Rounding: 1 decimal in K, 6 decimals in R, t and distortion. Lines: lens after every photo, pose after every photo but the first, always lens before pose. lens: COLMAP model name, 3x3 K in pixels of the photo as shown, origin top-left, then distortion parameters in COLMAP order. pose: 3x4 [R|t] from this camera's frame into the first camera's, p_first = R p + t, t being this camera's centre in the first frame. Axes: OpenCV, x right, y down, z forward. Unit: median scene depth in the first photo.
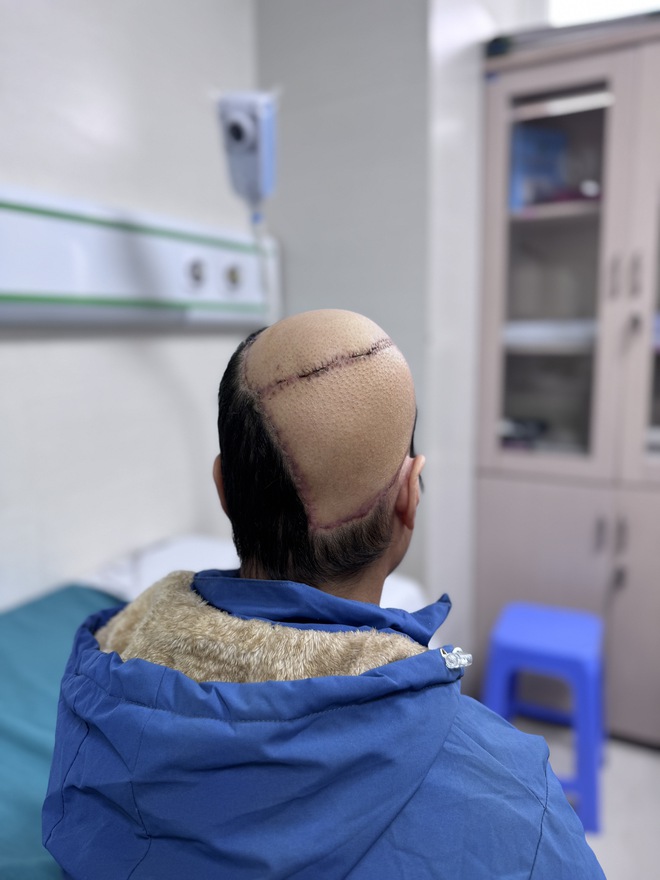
lens RADIAL K [[600.0, 0, 327.4], [0, 600.0, 442.5], [0, 0, 1]] dist [-0.003068, -0.000175]
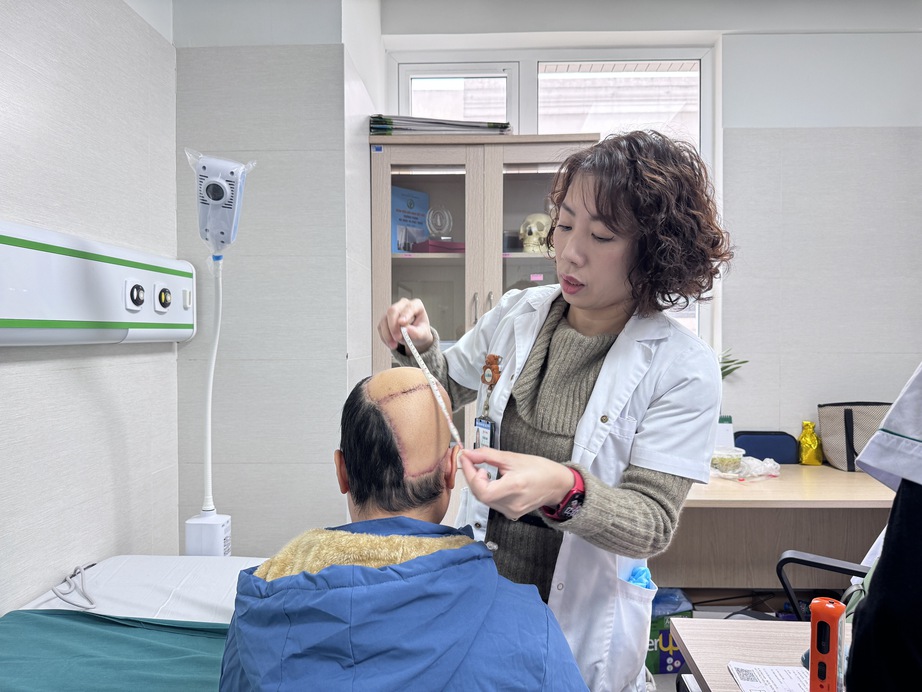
lens RADIAL K [[628.6, 0, 461.2], [0, 628.6, 345.0], [0, 0, 1]] dist [-0.003068, -0.000175]
pose [[0.894136, 0.009754, 0.447689, -0.274370], [0.067947, 0.985231, -0.157171, 0.021553], [-0.442611, 0.170951, 0.880268, -0.284440]]
